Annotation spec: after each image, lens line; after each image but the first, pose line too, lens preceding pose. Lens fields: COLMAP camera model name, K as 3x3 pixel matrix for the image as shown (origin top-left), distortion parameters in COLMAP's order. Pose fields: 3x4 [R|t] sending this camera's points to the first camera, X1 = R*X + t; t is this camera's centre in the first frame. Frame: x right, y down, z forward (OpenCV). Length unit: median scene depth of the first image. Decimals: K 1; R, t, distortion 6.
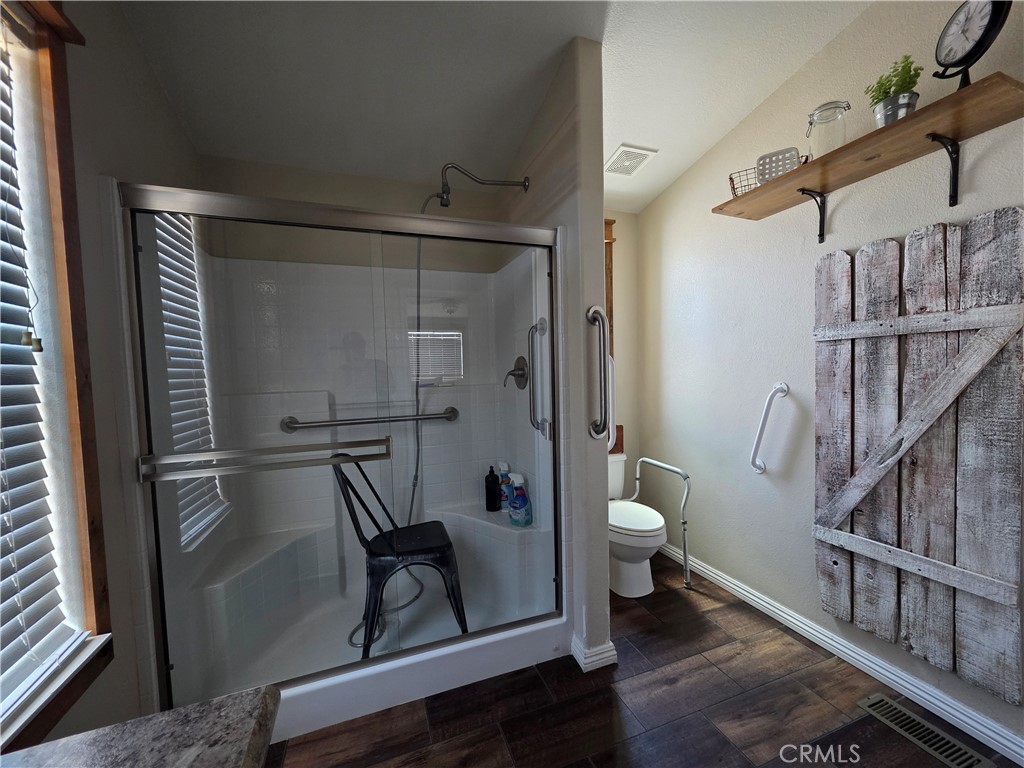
lens RADIAL K [[409.0, 0, 513.7], [0, 409.0, 395.8], [0, 0, 1]] dist [0.001945, -0.000228]
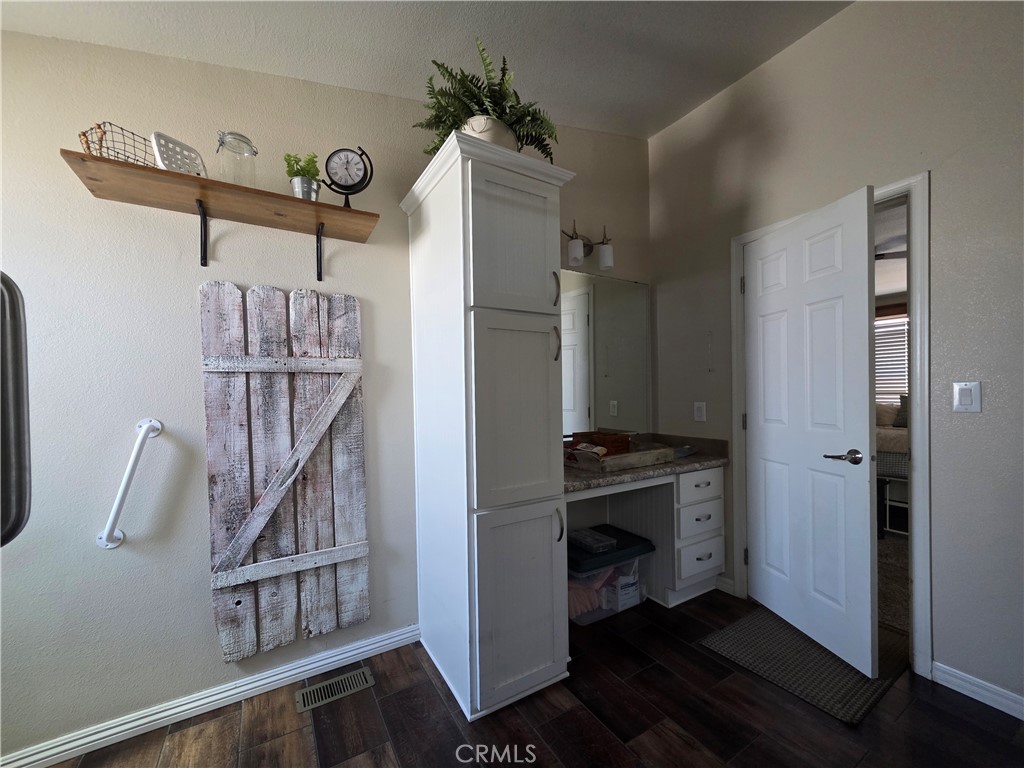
lens RADIAL K [[409.0, 0, 513.7], [0, 409.0, 395.8], [0, 0, 1]] dist [0.001945, -0.000228]
pose [[-0.192544, 0.015856, 0.981160, -0.322034], [0.074731, 0.997203, -0.001450, -0.030199], [-0.978439, 0.073044, -0.193190, 0.575946]]
